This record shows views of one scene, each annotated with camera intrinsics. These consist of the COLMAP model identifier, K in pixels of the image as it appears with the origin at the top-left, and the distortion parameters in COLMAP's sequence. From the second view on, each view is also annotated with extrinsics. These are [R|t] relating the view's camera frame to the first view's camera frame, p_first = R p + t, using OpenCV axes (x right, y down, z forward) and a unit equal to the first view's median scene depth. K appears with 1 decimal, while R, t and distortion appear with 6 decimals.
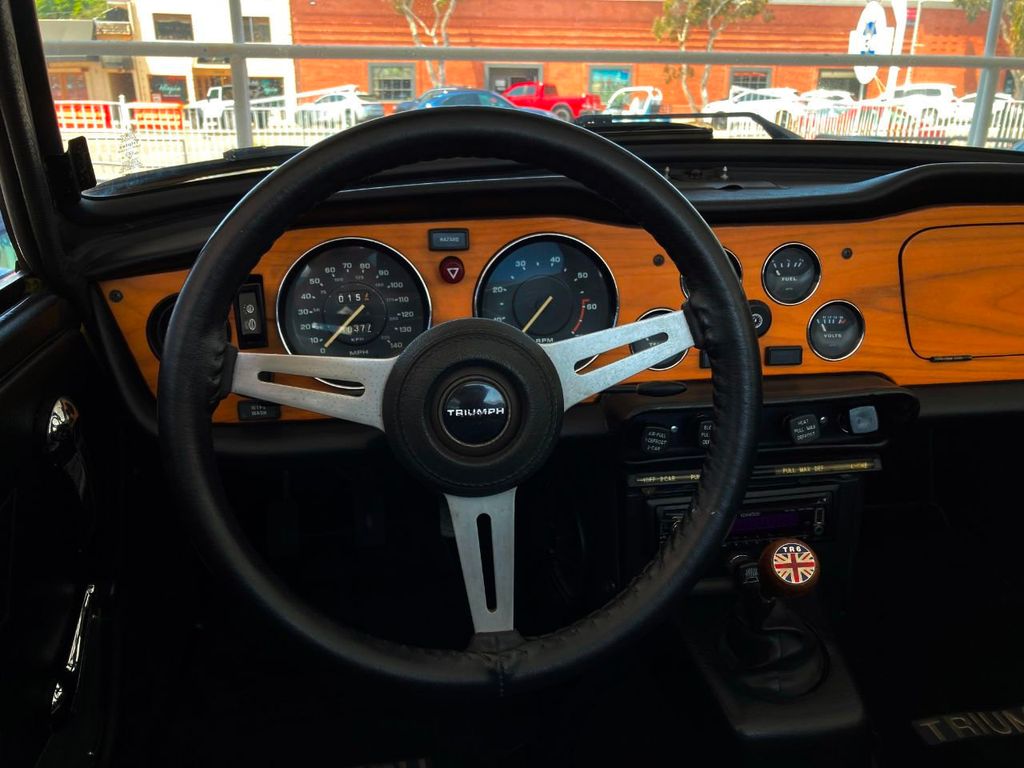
lens RADIAL K [[840.9, 0, 511.4], [0, 840.9, 377.7], [0, 0, 1]] dist [0.011958, -0.009788]
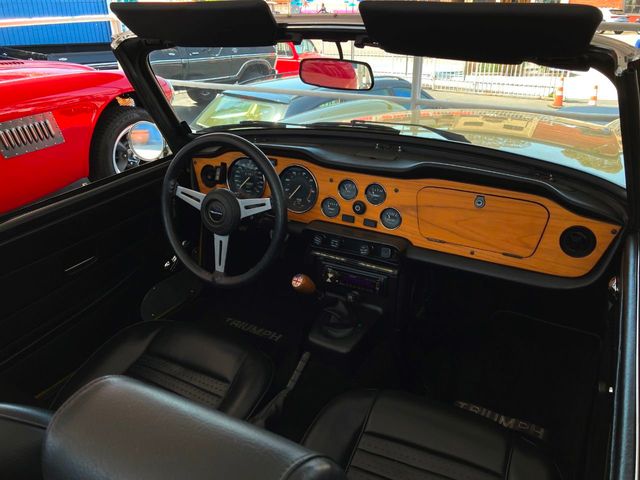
lens RADIAL K [[521.3, 0, 323.1], [0, 521.3, 234.2], [0, 0, 1]] dist [0.045818, -0.074563]
pose [[0.791992, 0.241551, -0.560716, 1.213798], [-0.193088, 0.970364, 0.145293, -0.216795], [0.579194, -0.006804, 0.815161, -0.476301]]
